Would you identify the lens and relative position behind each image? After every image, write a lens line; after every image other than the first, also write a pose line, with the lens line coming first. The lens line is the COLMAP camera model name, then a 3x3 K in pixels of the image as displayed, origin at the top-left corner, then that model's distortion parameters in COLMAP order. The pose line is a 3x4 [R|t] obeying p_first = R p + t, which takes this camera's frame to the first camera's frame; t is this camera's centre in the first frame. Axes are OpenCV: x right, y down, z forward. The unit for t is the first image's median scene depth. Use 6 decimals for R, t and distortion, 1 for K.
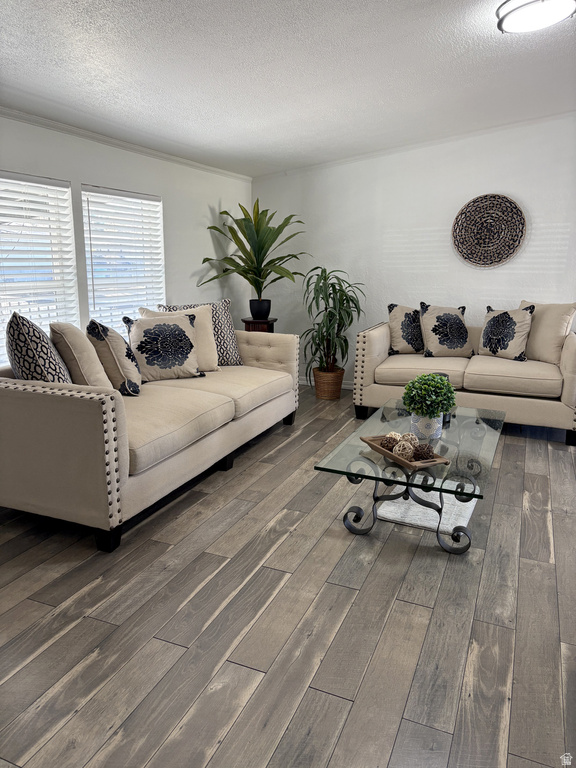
lens RADIAL K [[567.6, 0, 284.2], [0, 567.6, 384.6], [0, 0, 1]] dist [0.026810, -0.010793]
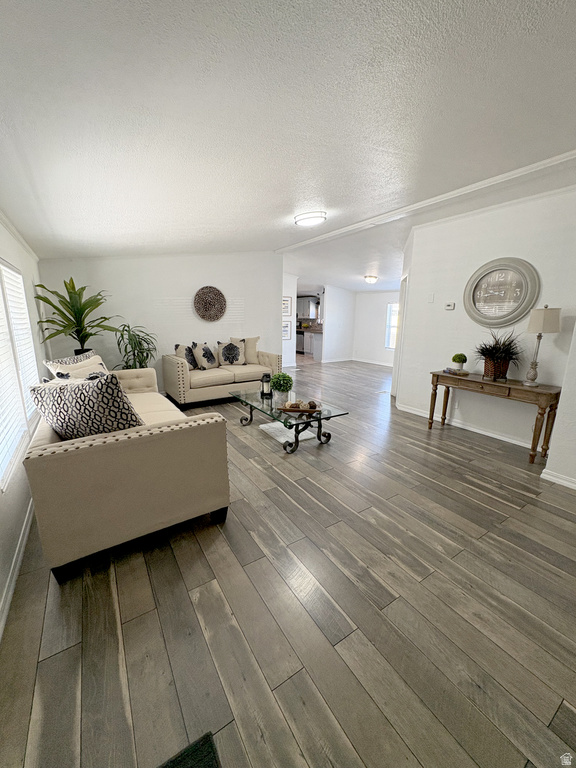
lens RADIAL K [[304.5, 0, 285.3], [0, 304.5, 378.4], [0, 0, 1]] dist [-0.004467, 0.000057]
pose [[0.569713, -0.171953, 0.803654, -0.567728], [0.188109, 0.979191, 0.076160, -0.068623], [-0.800026, 0.107786, 0.590203, 0.274522]]
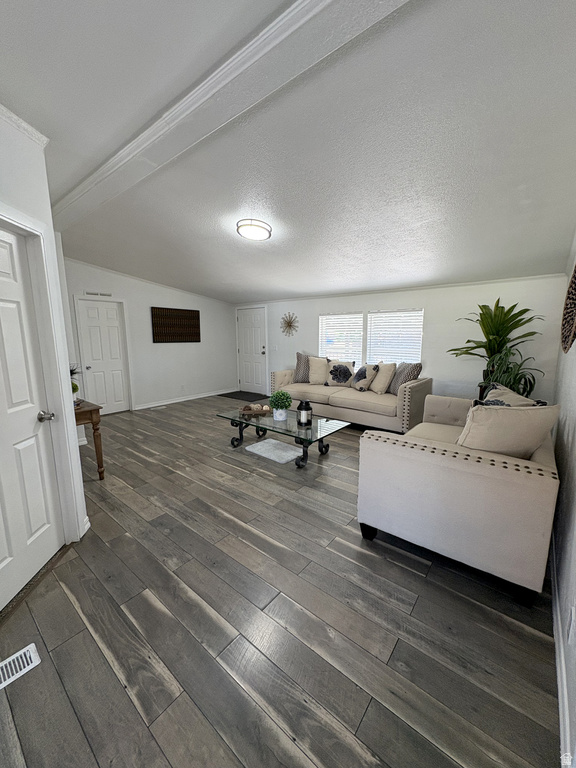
lens RADIAL K [[304.5, 0, 284.4], [0, 304.5, 389.1], [0, 0, 1]] dist [-0.004467, 0.000057]
pose [[-0.284246, 0.138243, -0.948732, 1.157472], [-0.220653, 0.953554, 0.205055, -0.224148], [0.933015, 0.267627, -0.240540, 1.112738]]
